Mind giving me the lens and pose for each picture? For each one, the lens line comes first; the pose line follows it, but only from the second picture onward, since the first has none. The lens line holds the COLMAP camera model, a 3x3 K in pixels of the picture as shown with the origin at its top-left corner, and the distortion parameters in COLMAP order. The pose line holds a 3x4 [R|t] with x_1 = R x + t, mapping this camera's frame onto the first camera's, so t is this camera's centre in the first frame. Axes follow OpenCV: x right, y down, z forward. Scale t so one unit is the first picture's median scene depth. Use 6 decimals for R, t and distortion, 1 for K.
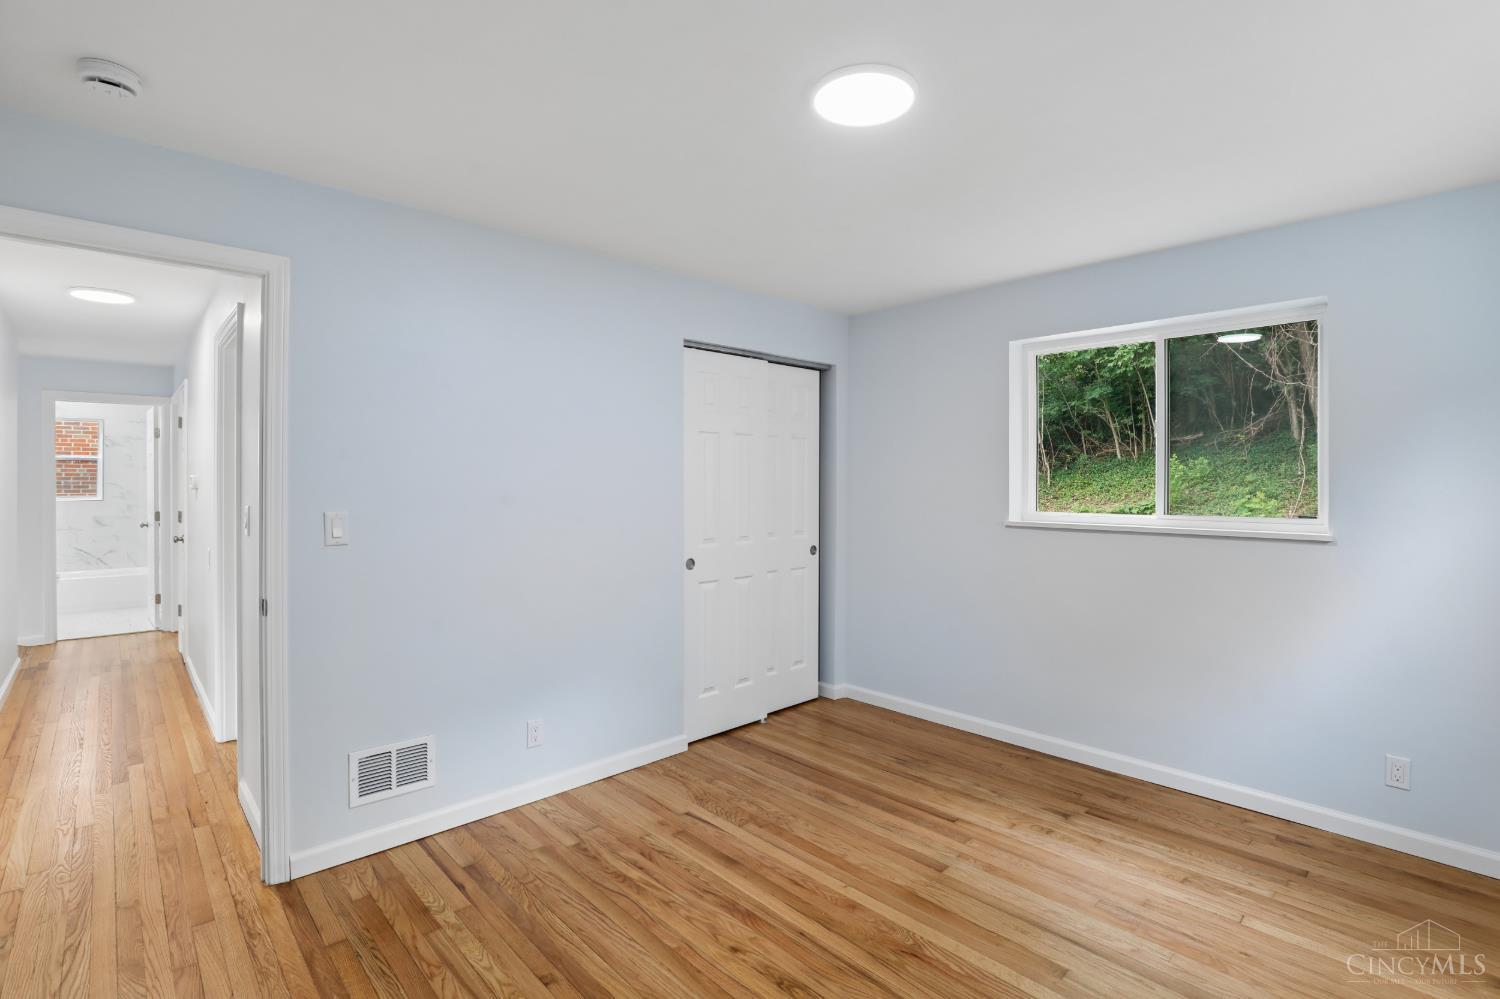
lens RADIAL K [[695.2, 0, 752.7], [0, 695.2, 494.3], [0, 0, 1]] dist [-0.024823, 0.000222]
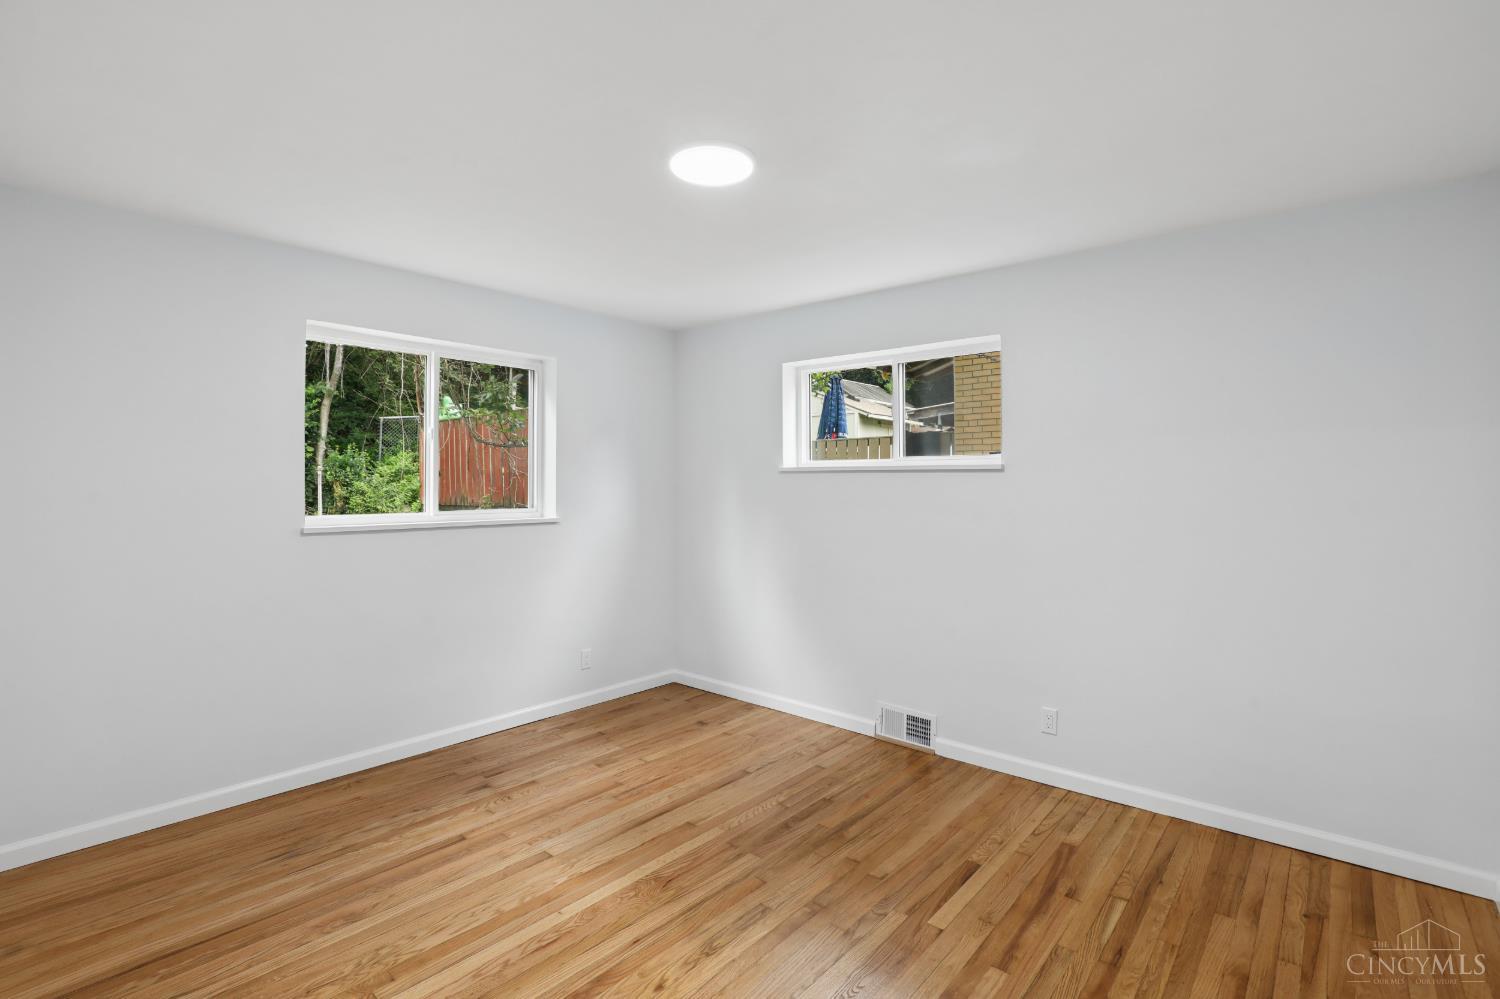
lens RADIAL K [[695.2, 0, 752.7], [0, 695.2, 494.3], [0, 0, 1]] dist [-0.024823, 0.000222]
pose [[-0.099704, -0.017287, 0.994867, -0.682265], [0.012288, 0.999751, 0.018603, -0.014242], [-0.994941, 0.014079, -0.099467, 0.687813]]
